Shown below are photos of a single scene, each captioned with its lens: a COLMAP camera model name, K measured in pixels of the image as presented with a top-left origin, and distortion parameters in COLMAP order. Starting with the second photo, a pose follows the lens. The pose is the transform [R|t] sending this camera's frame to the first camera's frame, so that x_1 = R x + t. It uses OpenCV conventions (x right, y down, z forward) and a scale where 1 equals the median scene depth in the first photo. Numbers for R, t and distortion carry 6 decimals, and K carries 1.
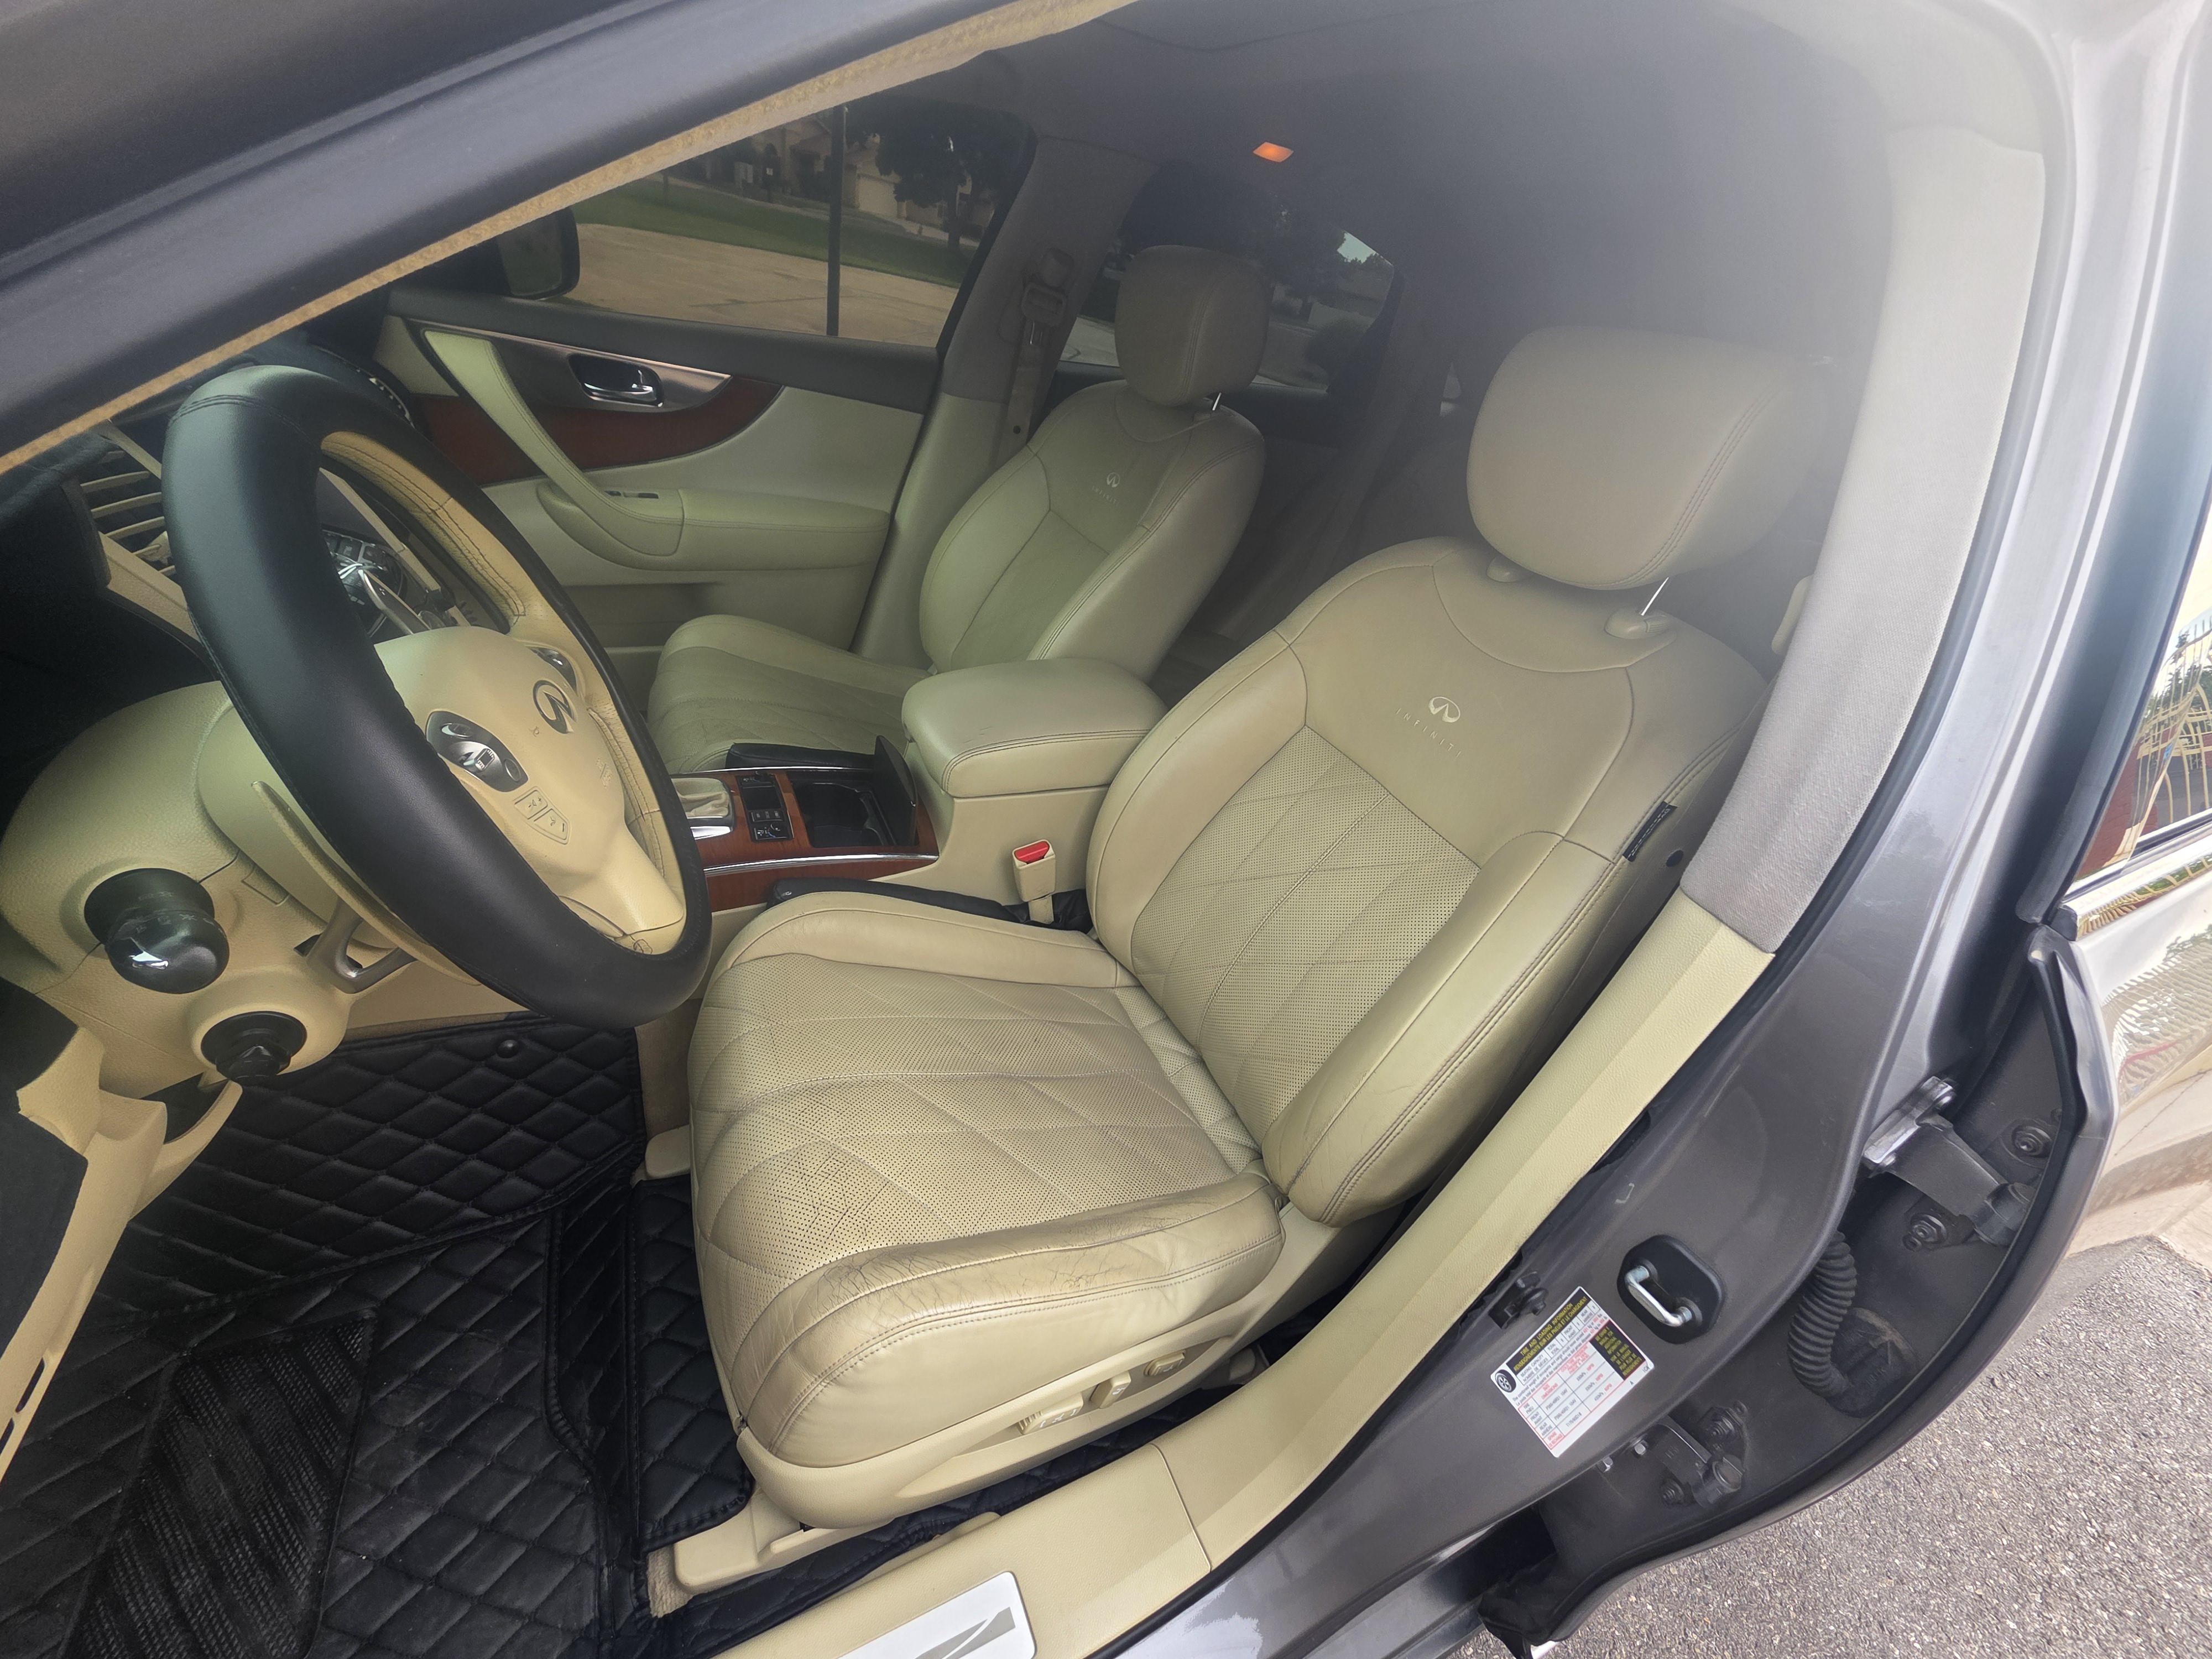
lens RADIAL K [[874.3, 0, 1106.0], [0, 874.3, 829.5], [0, 0, 1]] dist [-0.000672, 0.000432]
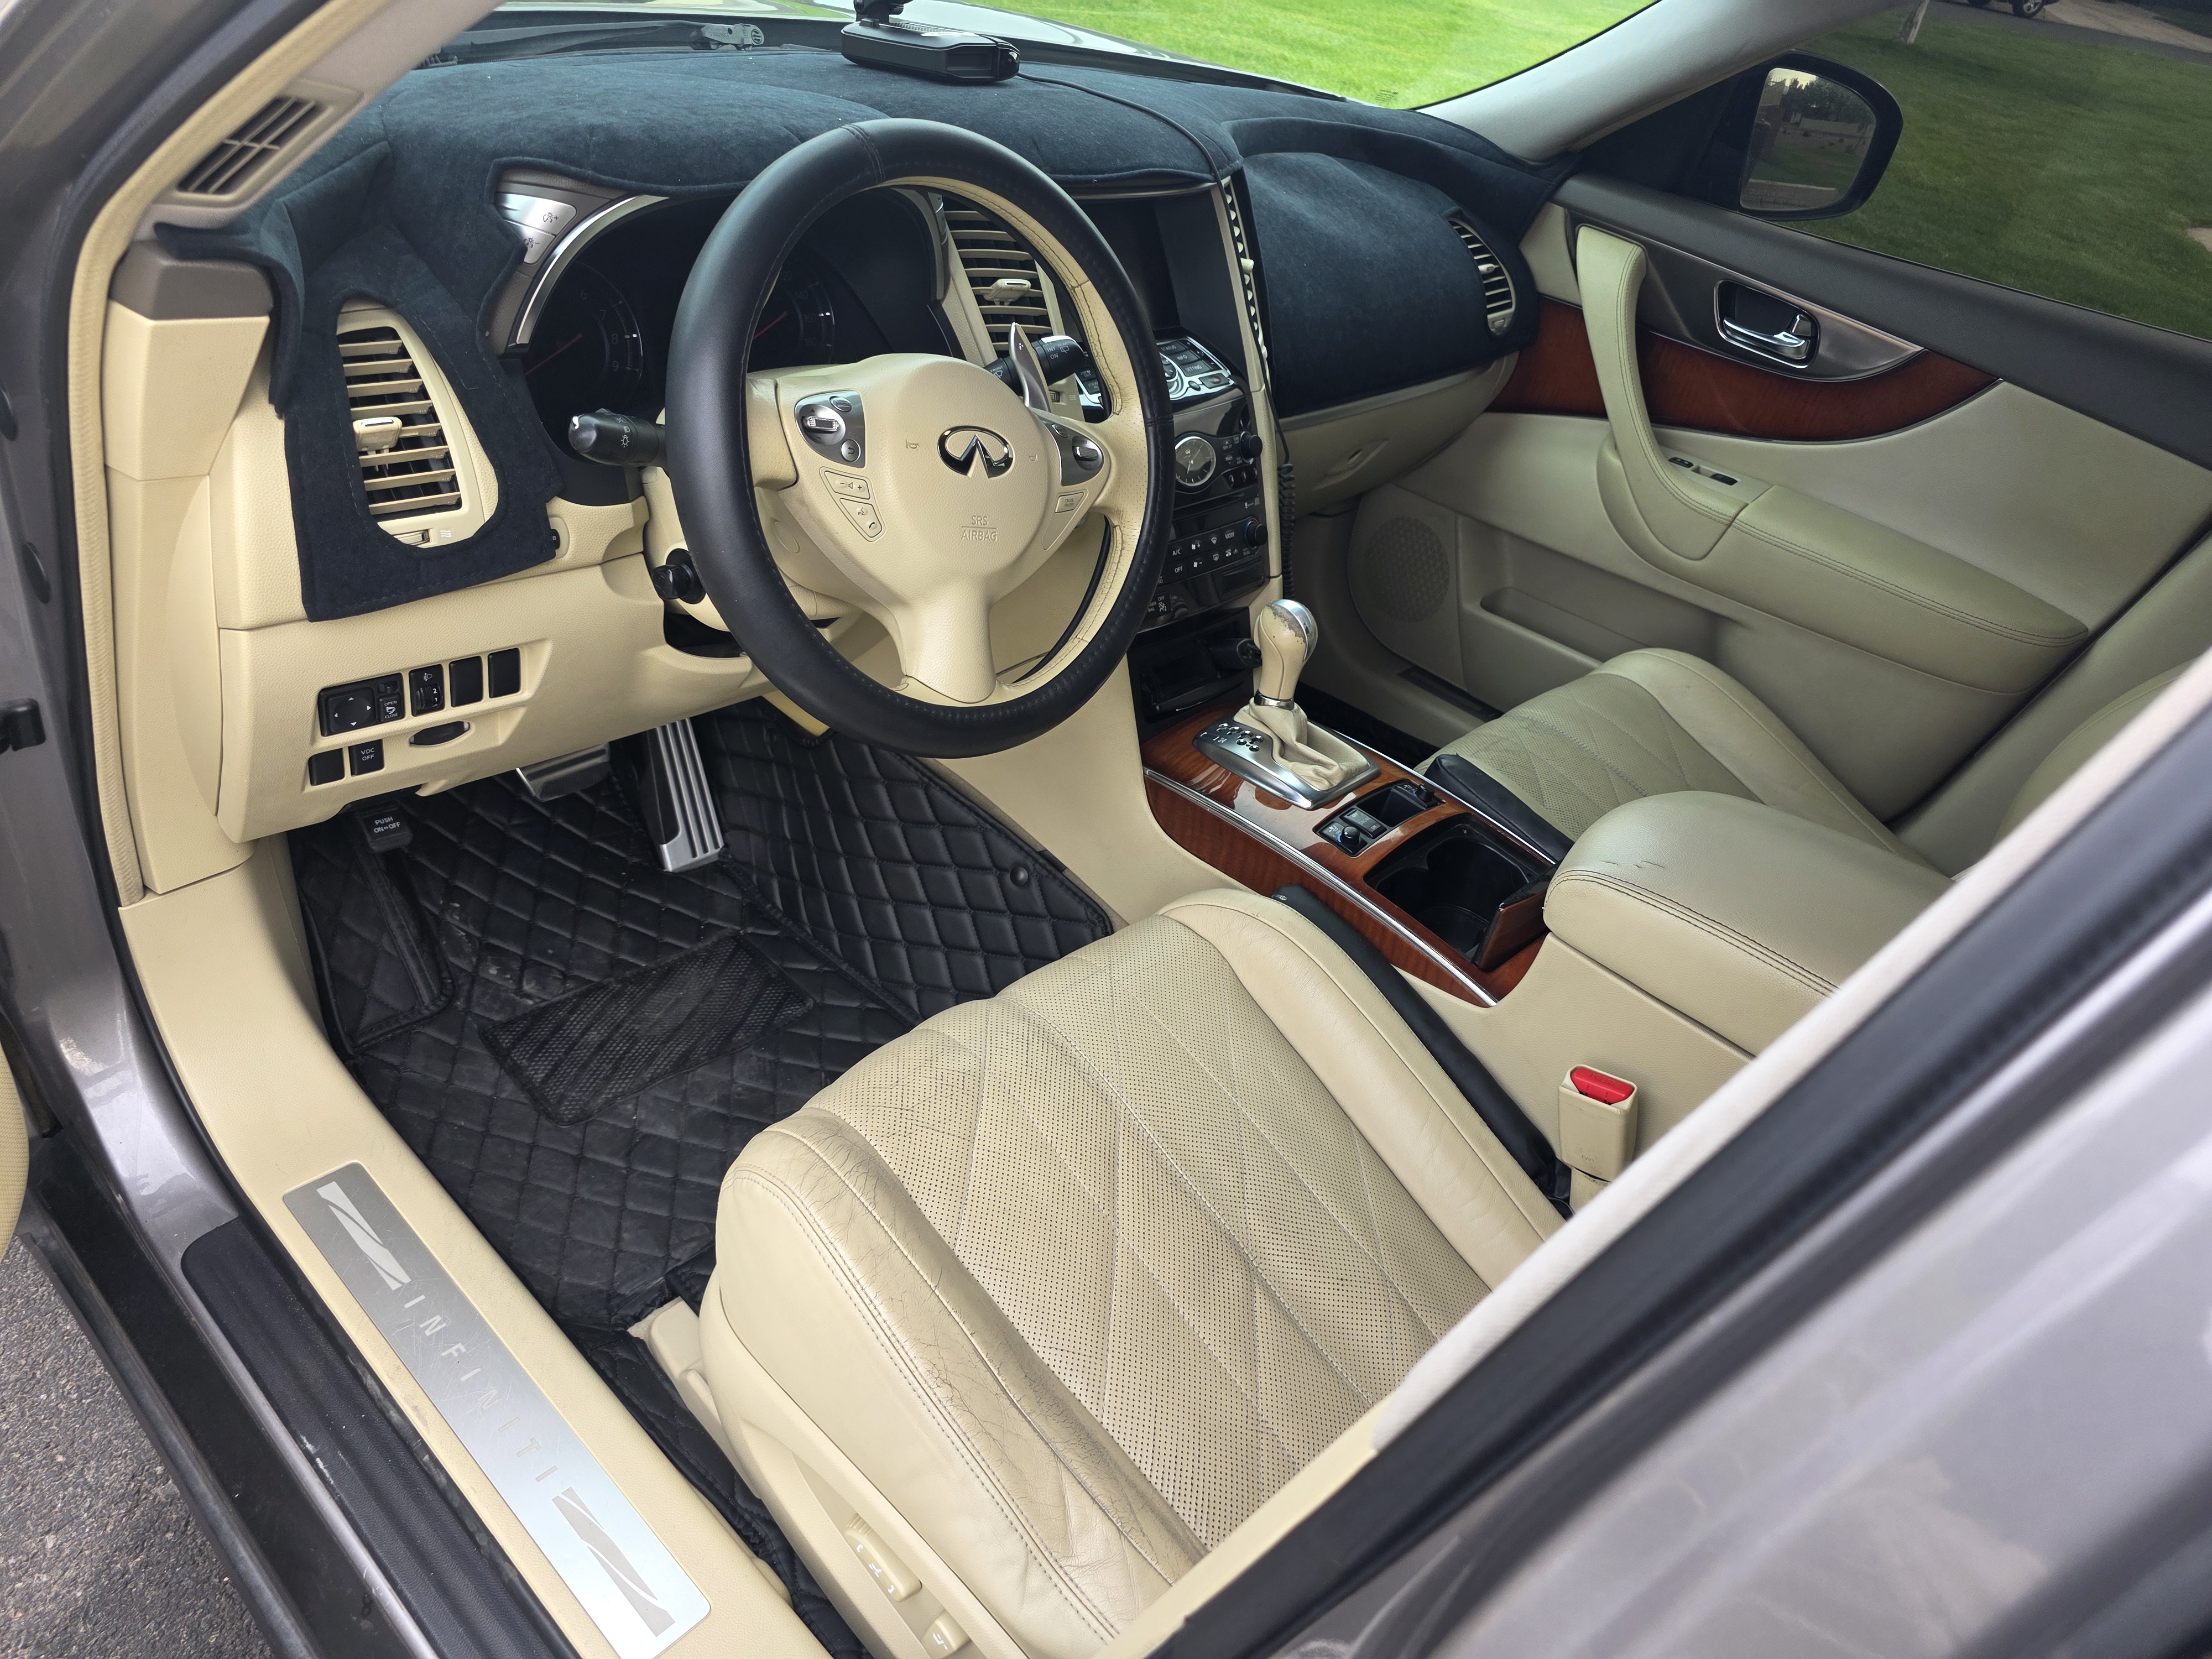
lens RADIAL K [[1468.2, 0, 1106.0], [0, 1468.2, 829.5], [0, 0, 1]] dist [0.022905, 0.015887]
pose [[0.384484, 0.431981, -0.815821, 0.667861], [-0.584065, 0.798212, 0.147396, -0.081196], [0.714871, 0.419821, 0.559205, 0.193248]]
